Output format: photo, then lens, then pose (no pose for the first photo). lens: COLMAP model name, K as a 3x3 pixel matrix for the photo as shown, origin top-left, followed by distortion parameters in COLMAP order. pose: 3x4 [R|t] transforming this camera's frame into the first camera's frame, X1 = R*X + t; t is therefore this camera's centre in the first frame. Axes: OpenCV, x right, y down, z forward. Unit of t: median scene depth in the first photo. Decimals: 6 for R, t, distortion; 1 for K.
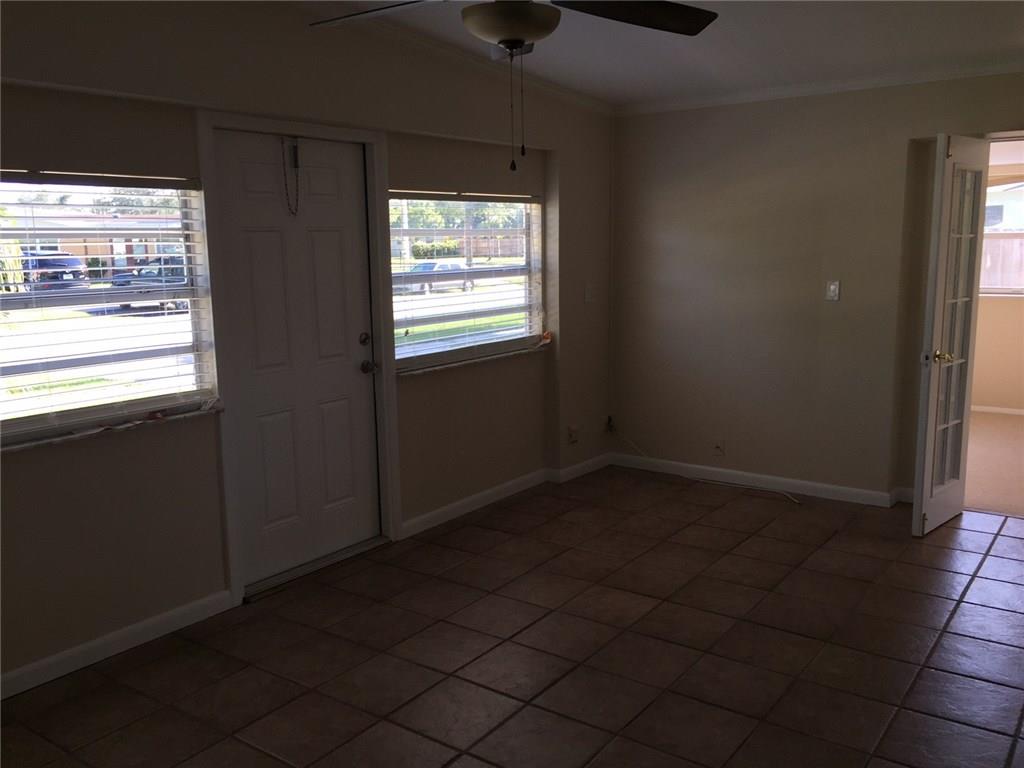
lens RADIAL K [[874.8, 0, 512.0], [0, 874.8, 384.0], [0, 0, 1]] dist [0.064829, -0.079238]
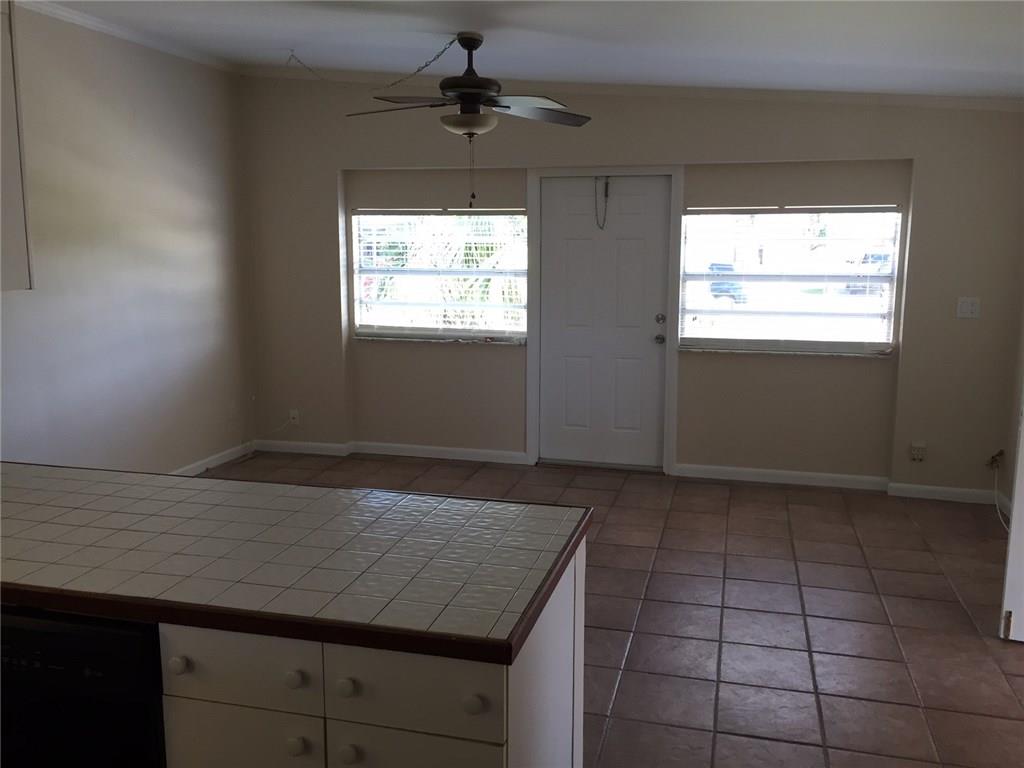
lens RADIAL K [[874.8, 0, 512.0], [0, 874.8, 384.0], [0, 0, 1]] dist [0.064829, -0.079238]
pose [[0.371435, 0.172109, -0.912367, 1.029342], [-0.159842, 0.979850, 0.119765, -0.080187], [0.914596, 0.101349, 0.391461, 0.277036]]
